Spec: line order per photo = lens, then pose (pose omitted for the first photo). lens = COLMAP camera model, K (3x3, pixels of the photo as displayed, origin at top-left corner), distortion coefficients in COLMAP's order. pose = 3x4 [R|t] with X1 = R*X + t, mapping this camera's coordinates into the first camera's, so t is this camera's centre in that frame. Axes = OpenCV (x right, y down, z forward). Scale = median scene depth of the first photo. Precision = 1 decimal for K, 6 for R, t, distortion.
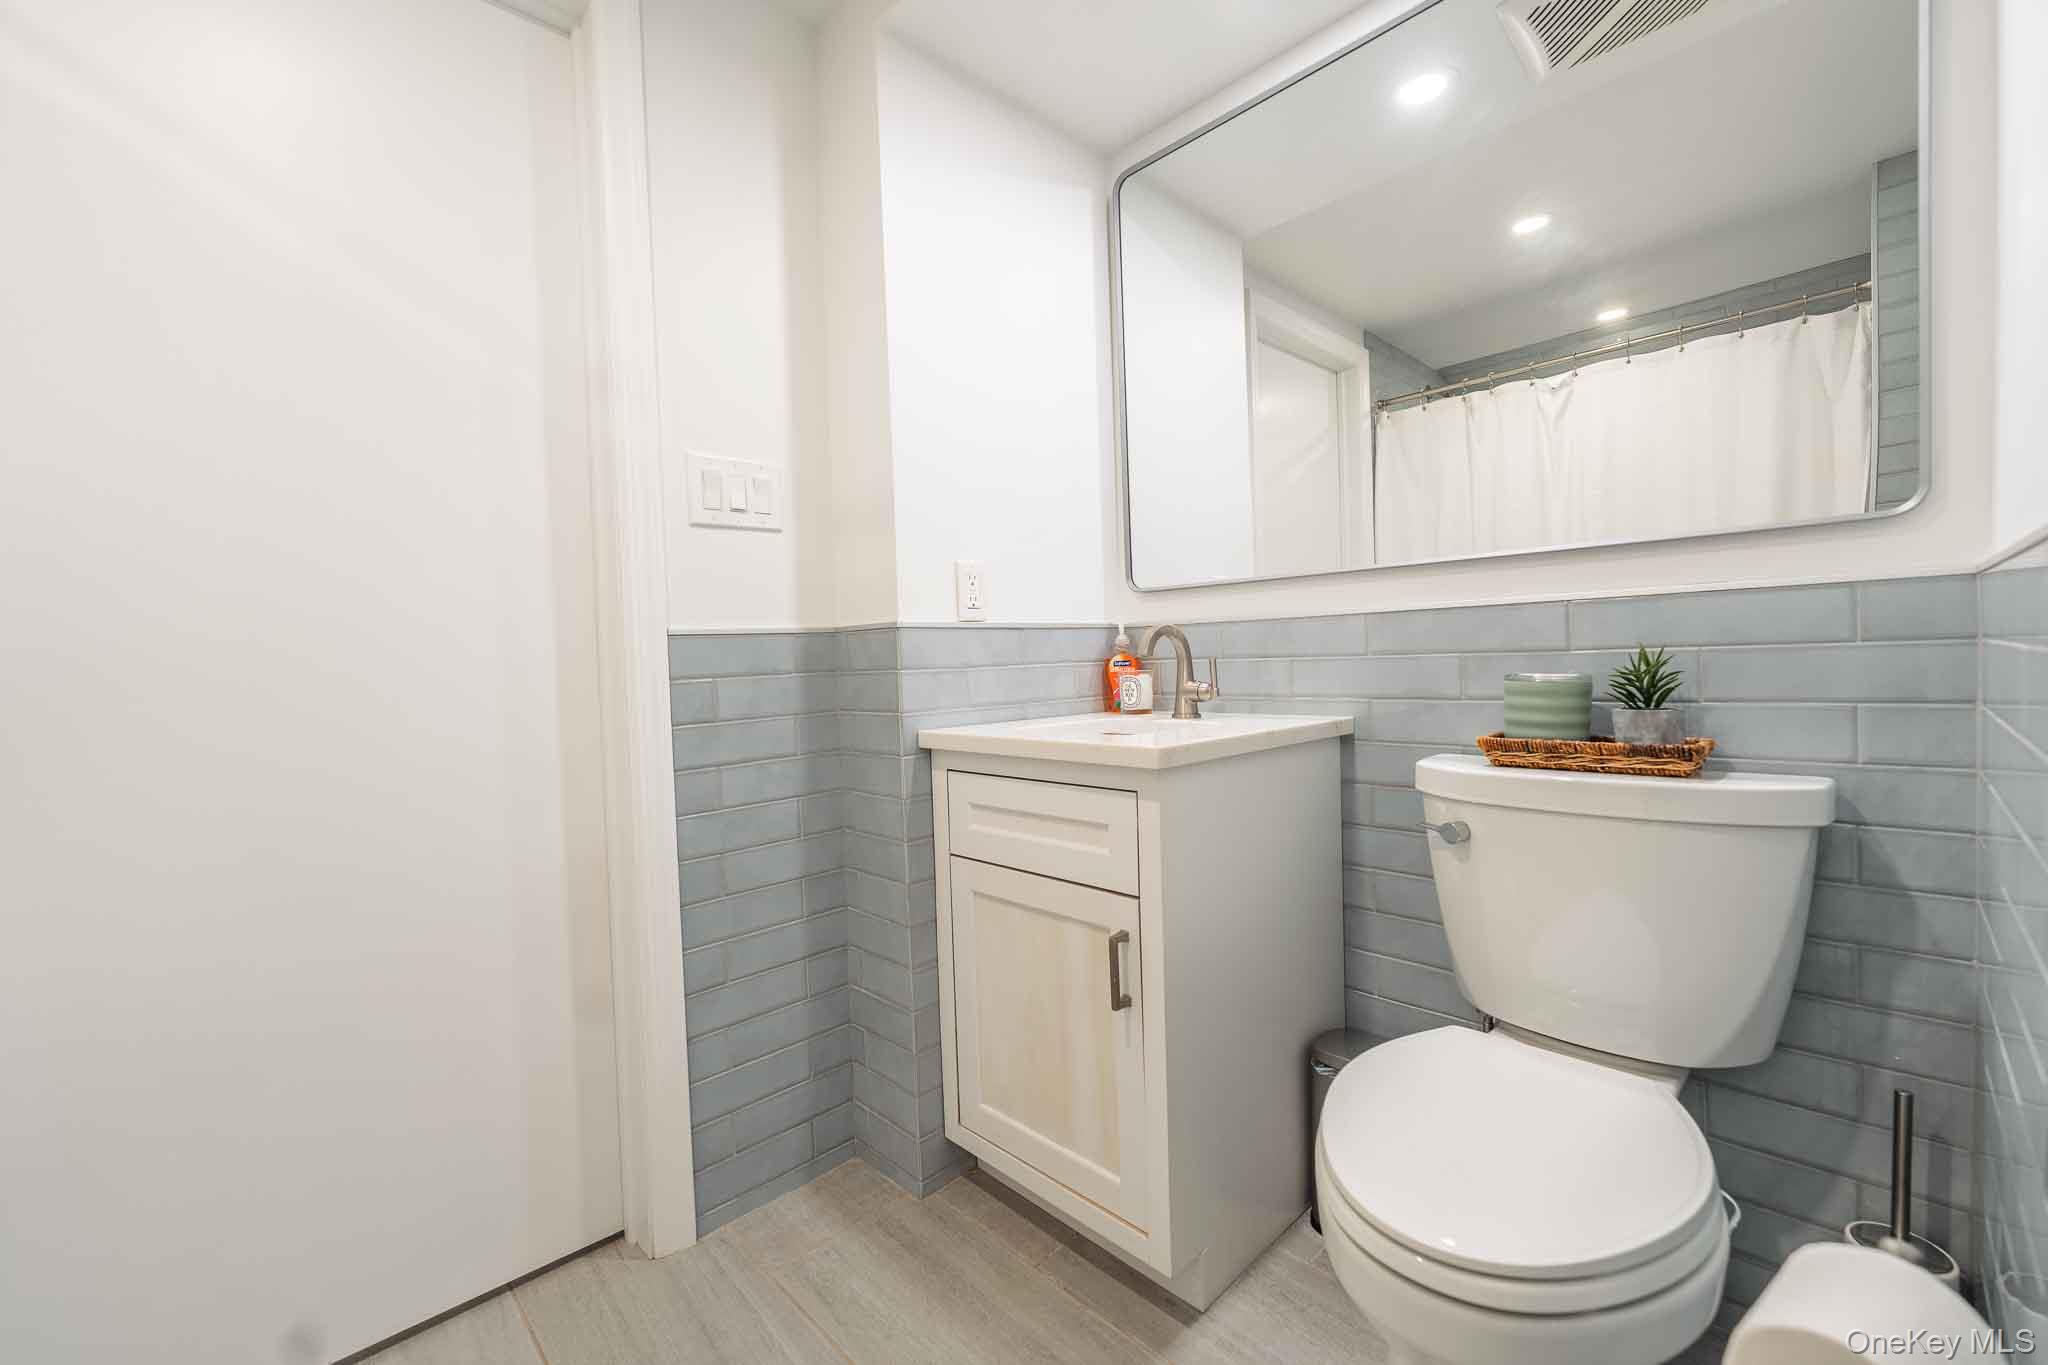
lens RADIAL K [[823.5, 0, 1018.6], [0, 823.5, 683.8], [0, 0, 1]] dist [0.003546, -0.004217]
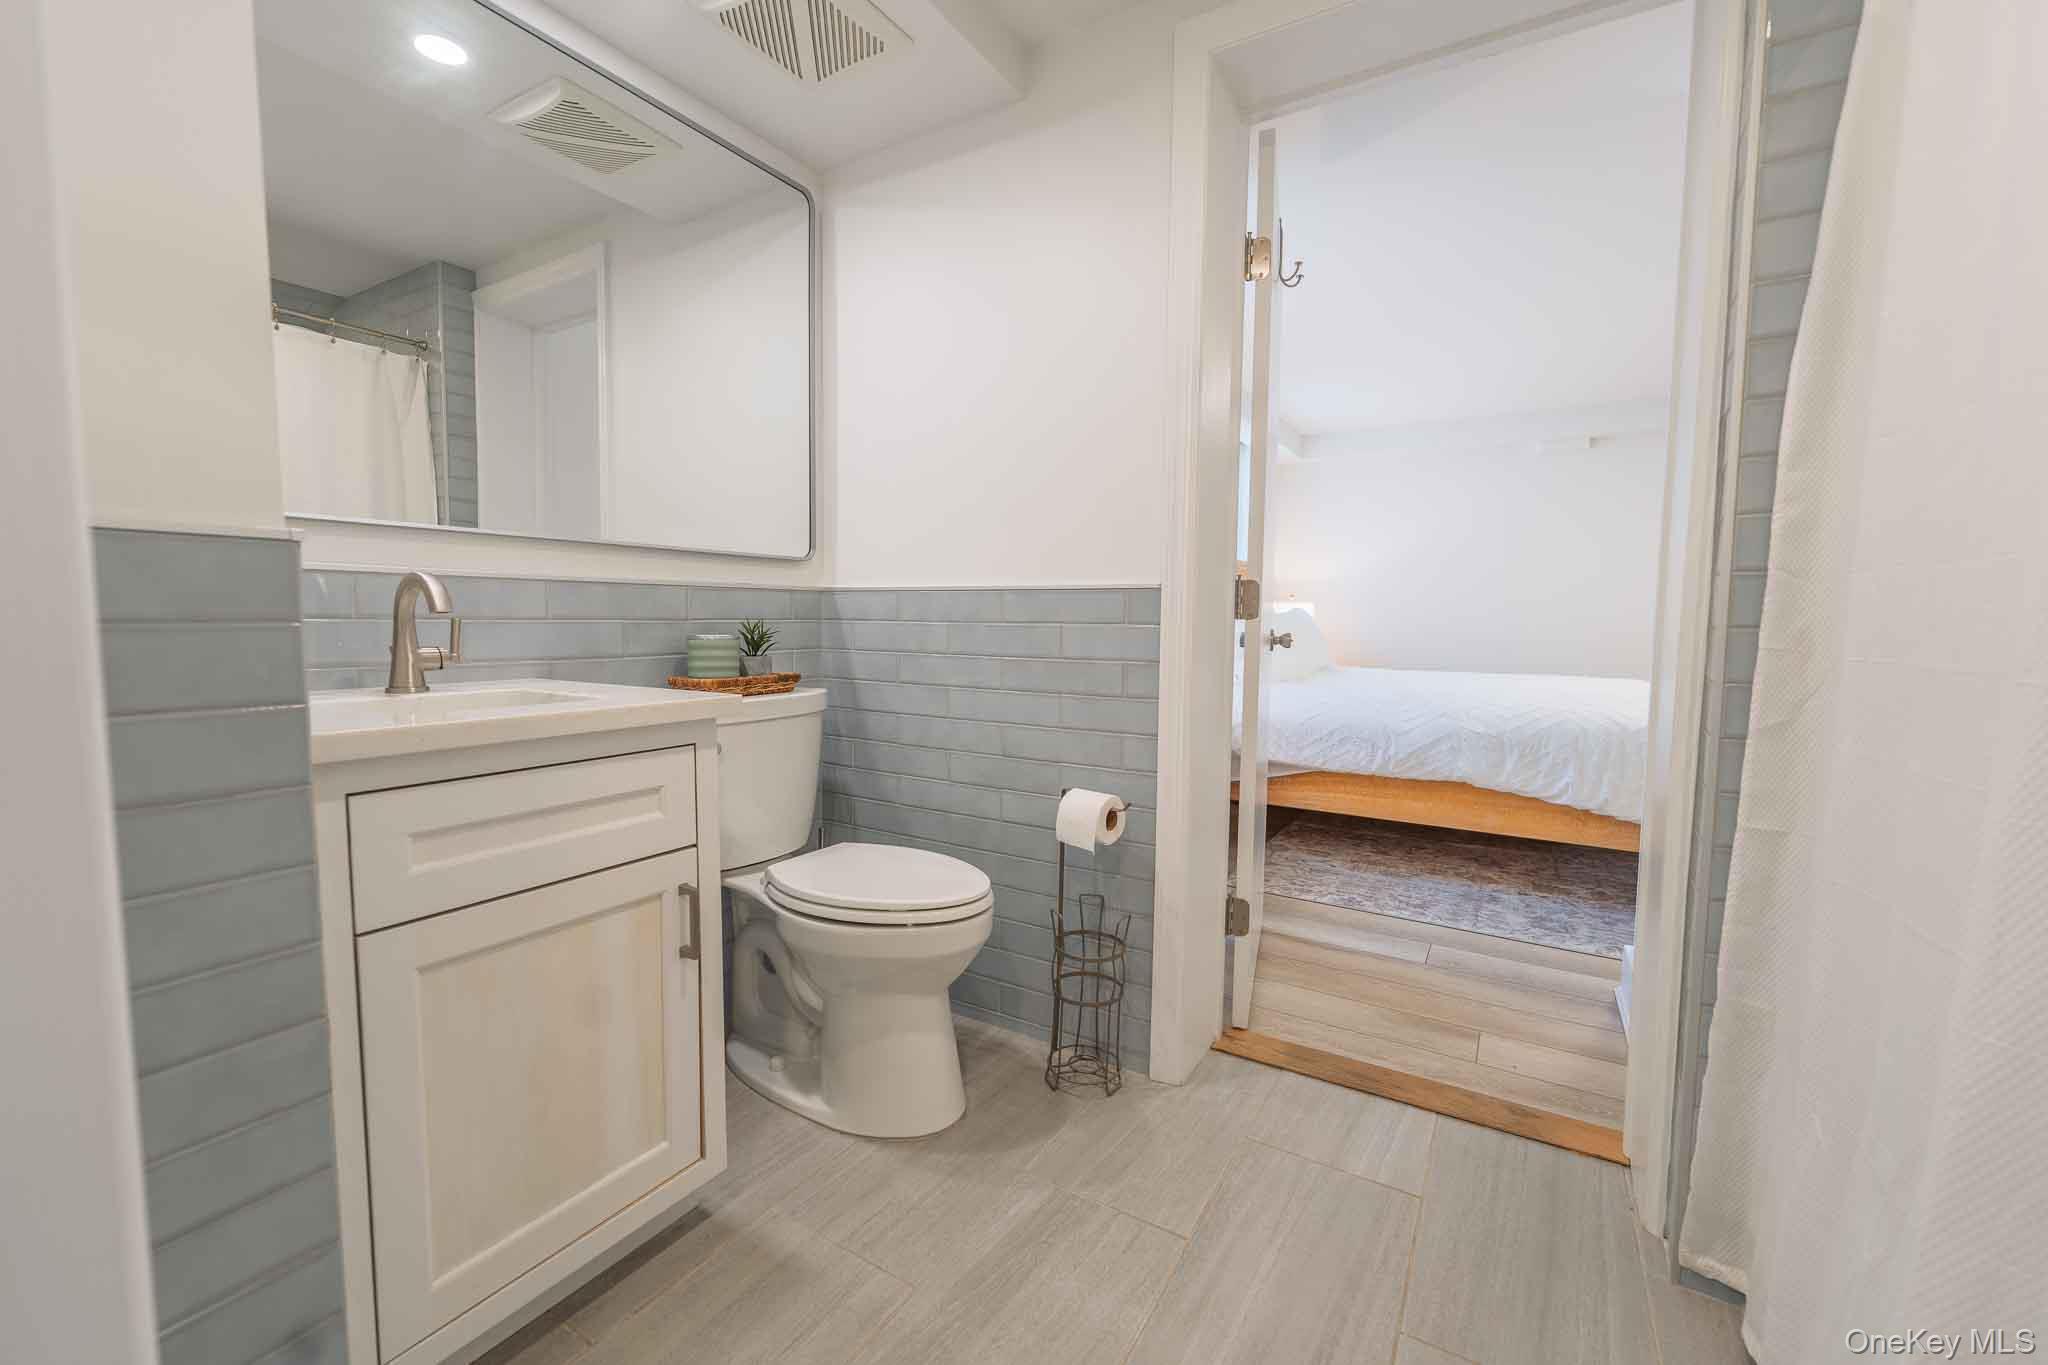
lens RADIAL K [[823.5, 0, 1018.6], [0, 823.5, 683.8], [0, 0, 1]] dist [0.003546, -0.004217]
pose [[-0.243717, -0.048185, 0.968649, -0.817791], [0.030298, 0.997899, 0.057264, 0.005550], [-0.969373, 0.043304, -0.241746, 0.716959]]
